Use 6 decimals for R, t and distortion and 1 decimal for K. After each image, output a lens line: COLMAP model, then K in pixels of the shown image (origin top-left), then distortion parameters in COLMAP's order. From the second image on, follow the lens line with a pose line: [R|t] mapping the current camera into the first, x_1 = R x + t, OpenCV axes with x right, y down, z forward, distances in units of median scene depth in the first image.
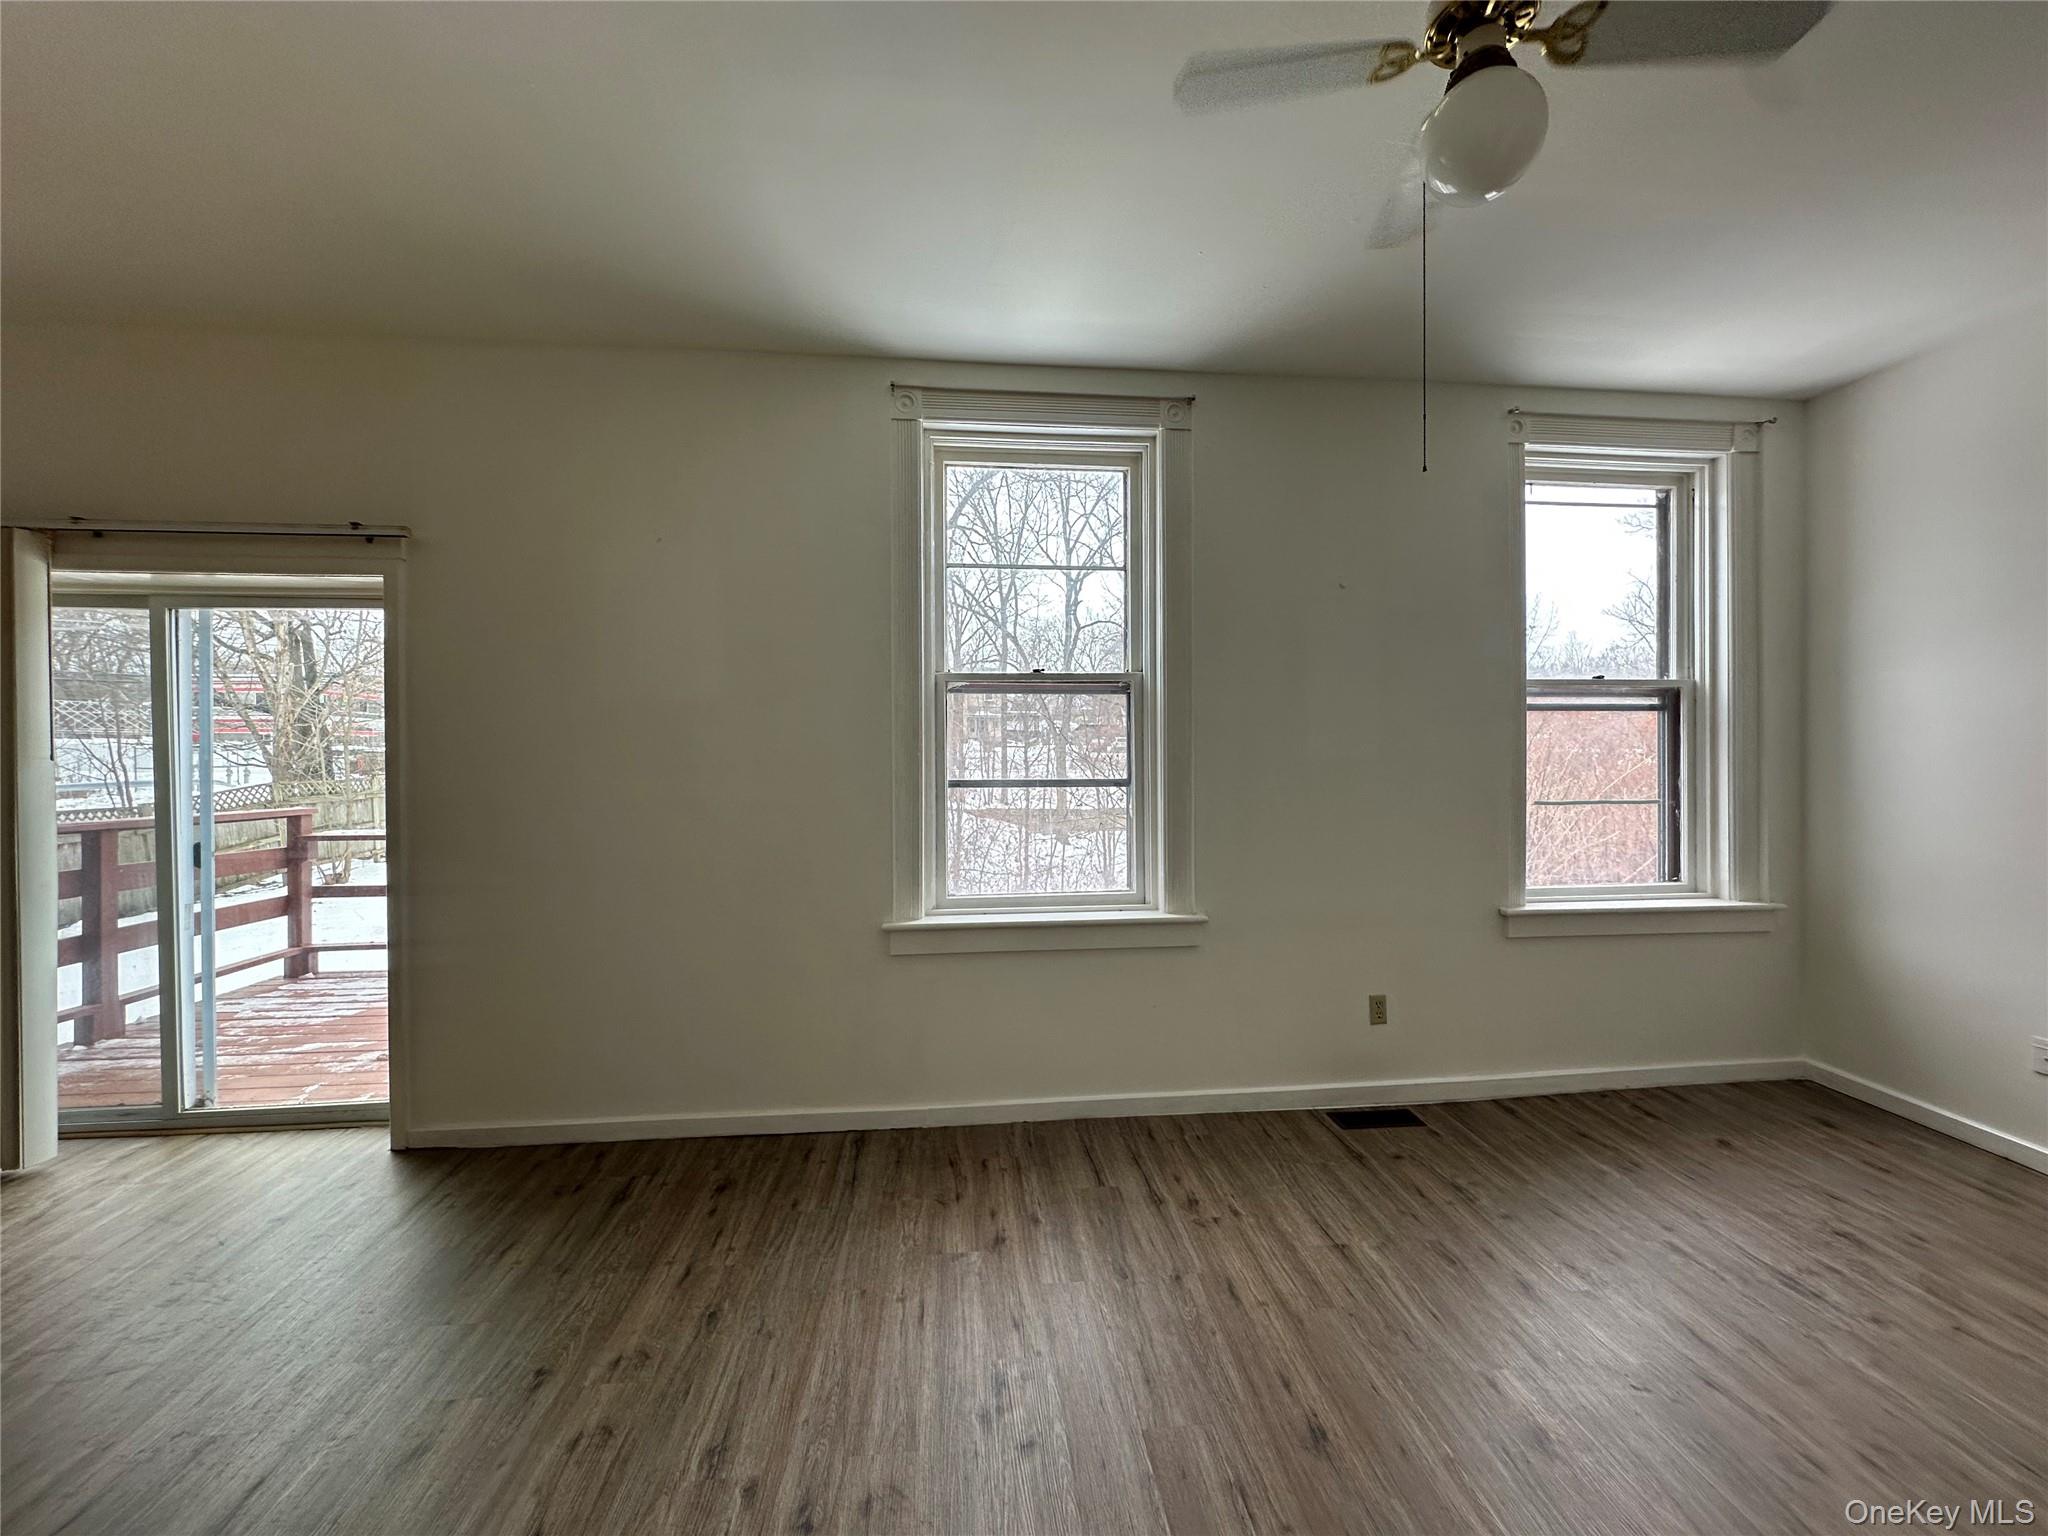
lens RADIAL K [[814.8, 0, 1022.9], [0, 814.8, 767.0], [0, 0, 1]] dist [-0.002616, 0.000678]
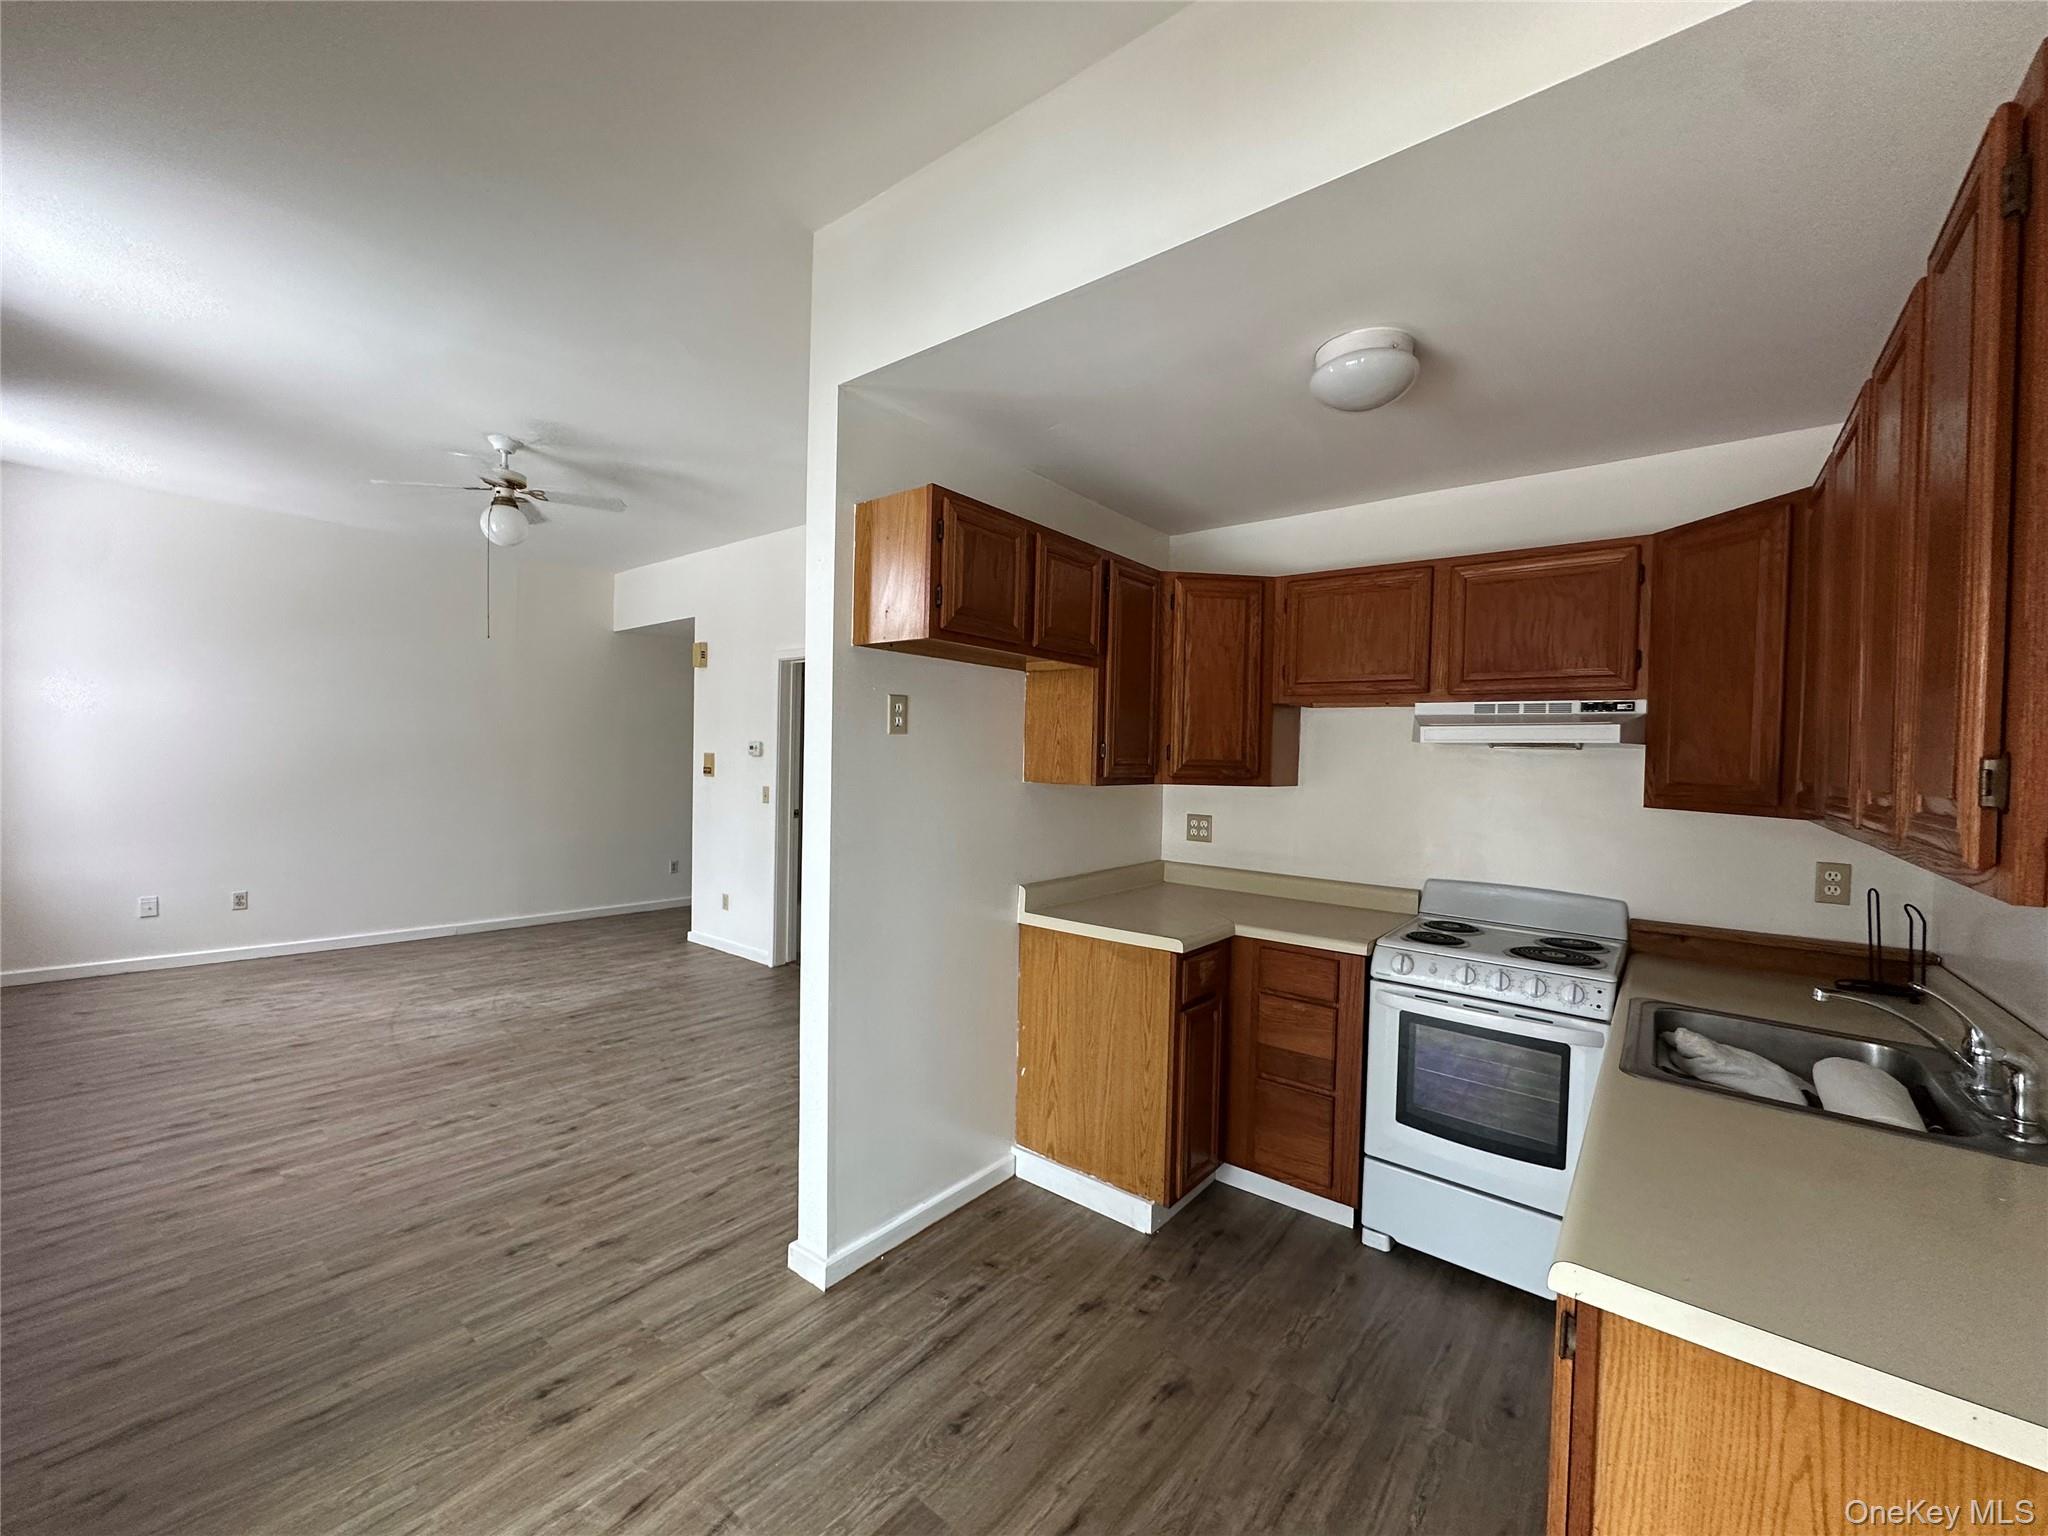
lens RADIAL K [[814.8, 0, 1022.9], [0, 814.8, 767.5], [0, 0, 1]] dist [-0.002616, 0.000678]
pose [[-0.714122, -0.029748, 0.699389, -1.254504], [-0.013805, 0.999501, 0.028417, -0.028003], [-0.699885, 0.010638, -0.714177, 0.835594]]
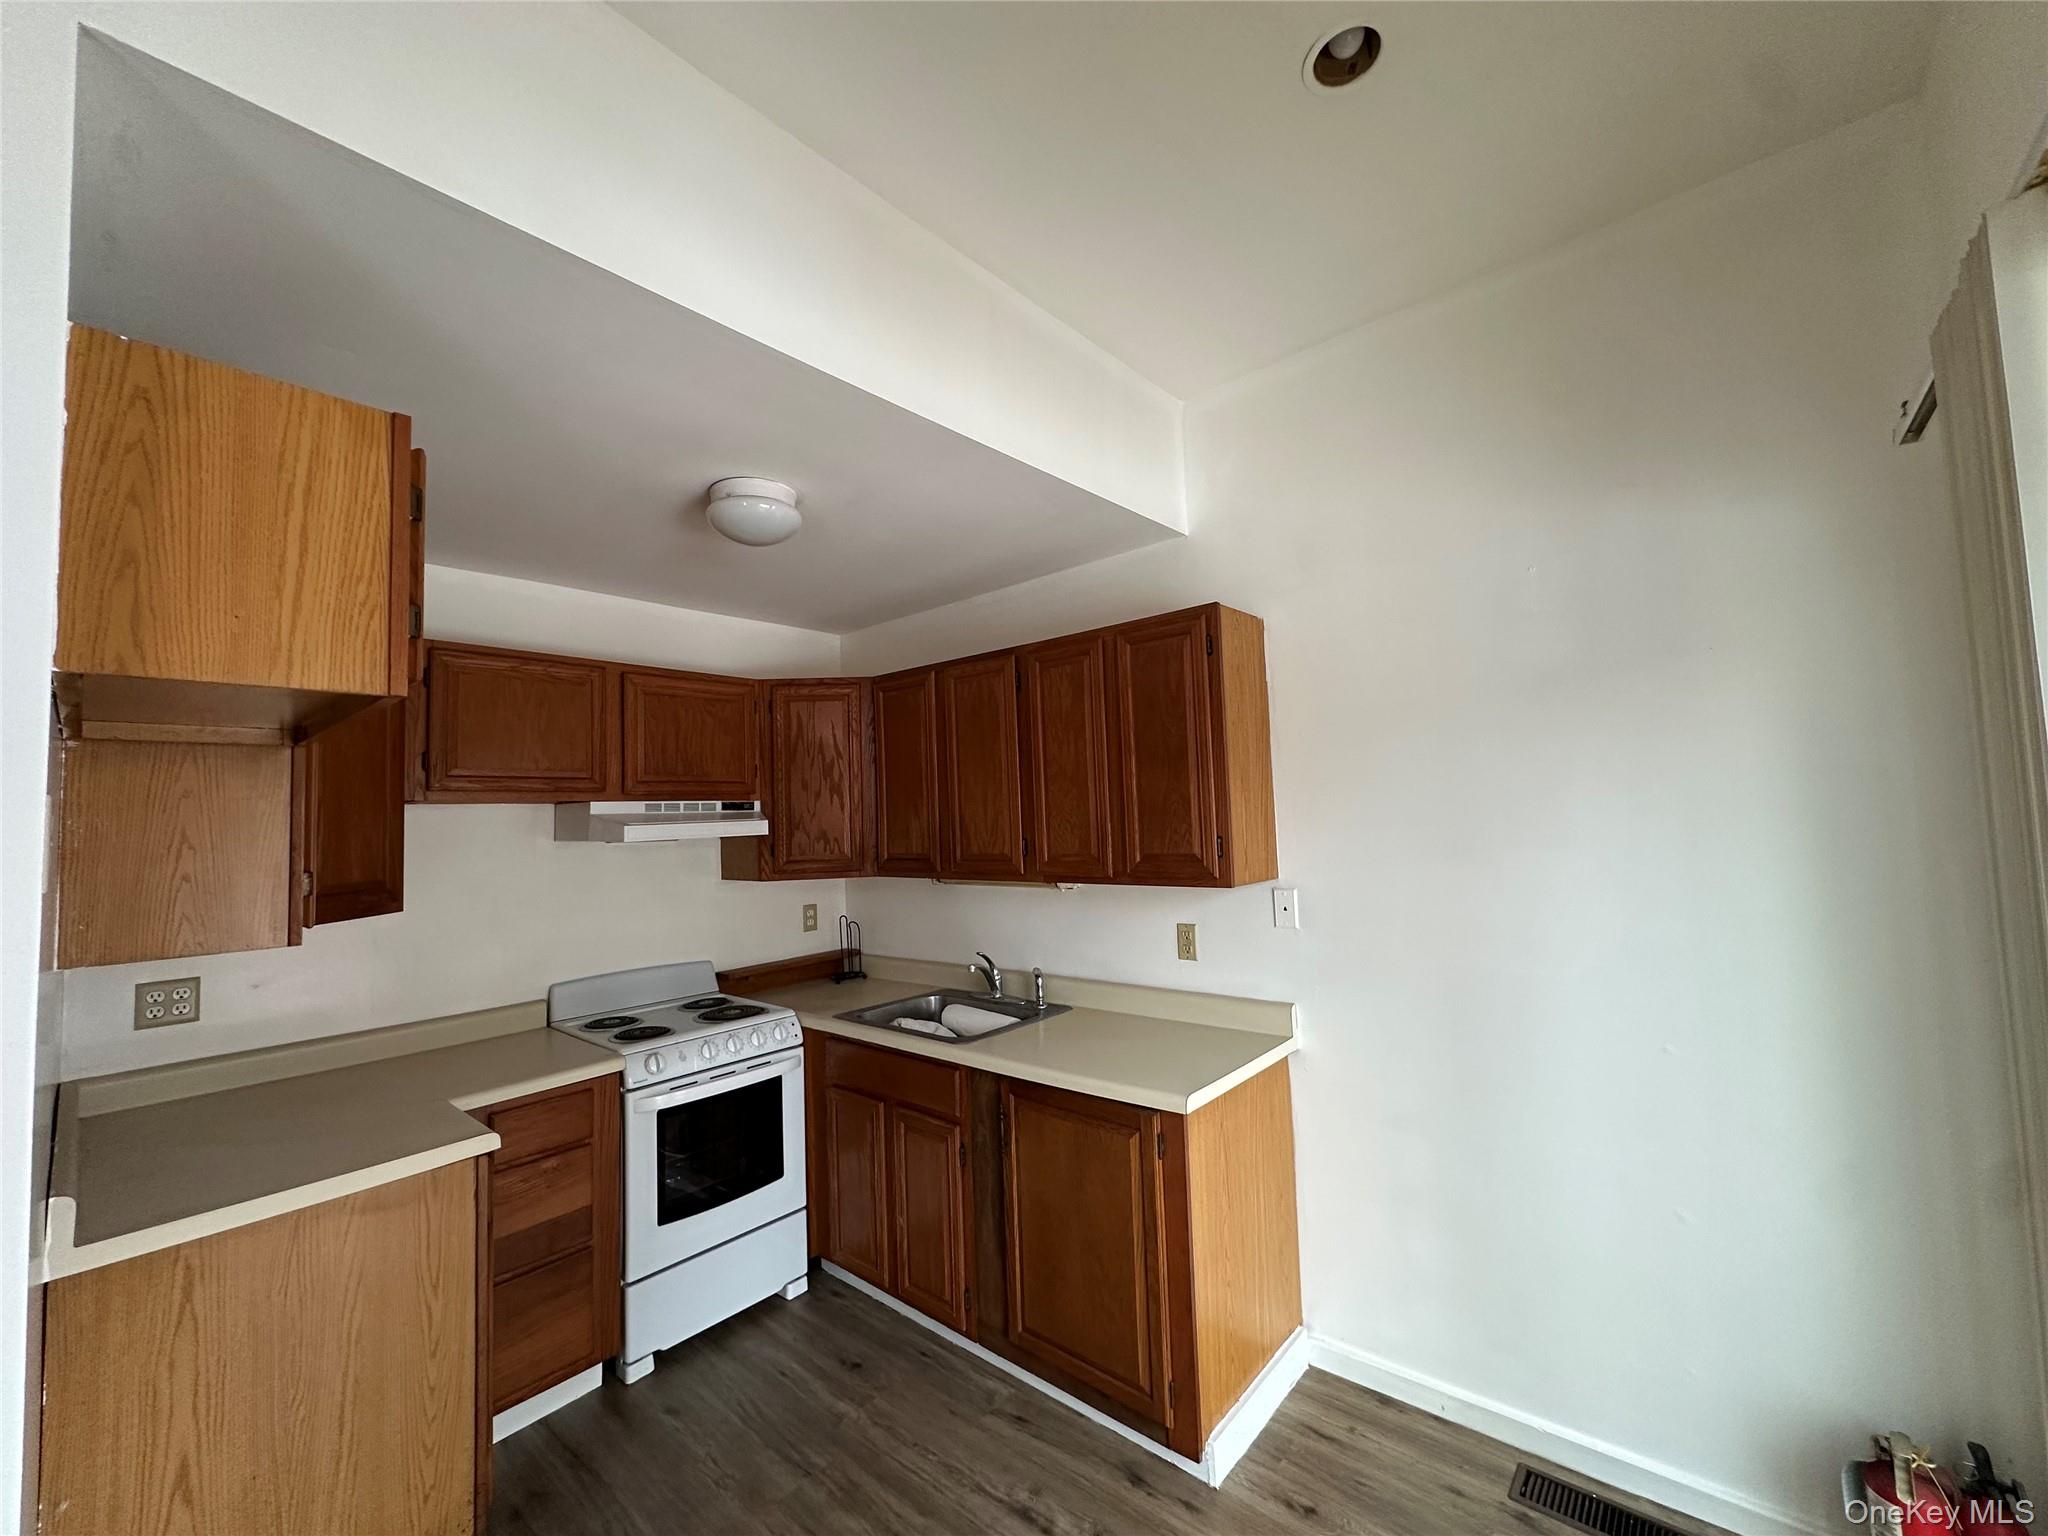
lens RADIAL K [[814.8, 0, 1024.1], [0, 814.8, 770.7], [0, 0, 1]] dist [-0.002616, 0.000678]
pose [[-0.725364, -0.012374, -0.688254, -0.664852], [0.028193, 0.998465, -0.047664, -0.058131], [0.687788, -0.053978, -0.723902, 0.853166]]
